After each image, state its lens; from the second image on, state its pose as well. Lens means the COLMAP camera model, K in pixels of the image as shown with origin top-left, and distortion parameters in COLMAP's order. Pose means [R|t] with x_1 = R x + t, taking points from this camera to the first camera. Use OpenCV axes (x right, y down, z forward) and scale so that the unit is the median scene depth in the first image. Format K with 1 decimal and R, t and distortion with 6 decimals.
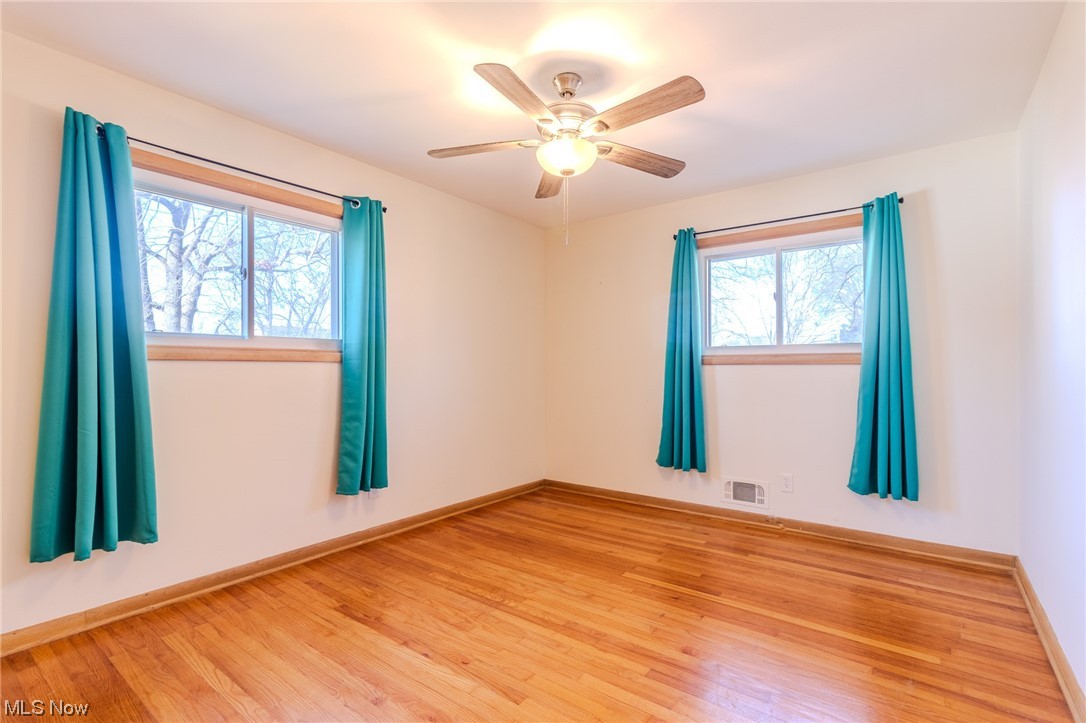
lens RADIAL K [[510.7, 0, 542.2], [0, 510.7, 364.6], [0, 0, 1]] dist [0.001975, 0.001366]
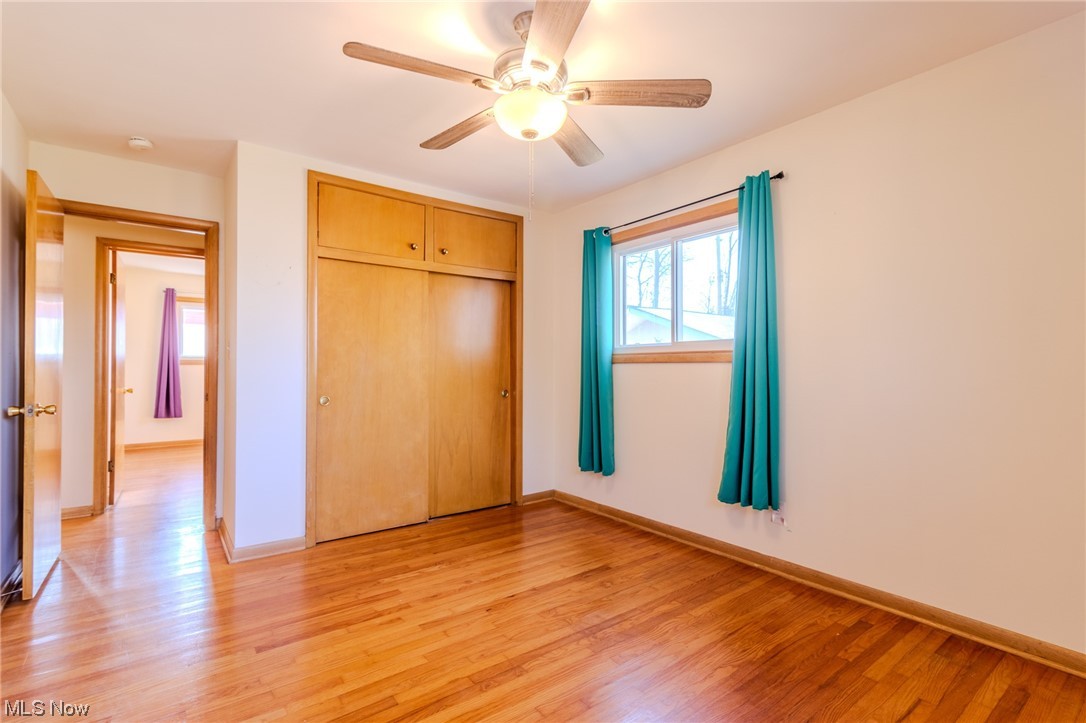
lens RADIAL K [[510.7, 0, 545.7], [0, 510.7, 365.7], [0, 0, 1]] dist [0.001975, 0.001366]
pose [[-0.274182, -0.005249, -0.961664, 0.676327], [0.004745, 0.999966, -0.006811, 0.007111], [0.961666, -0.006431, -0.274148, 1.005824]]
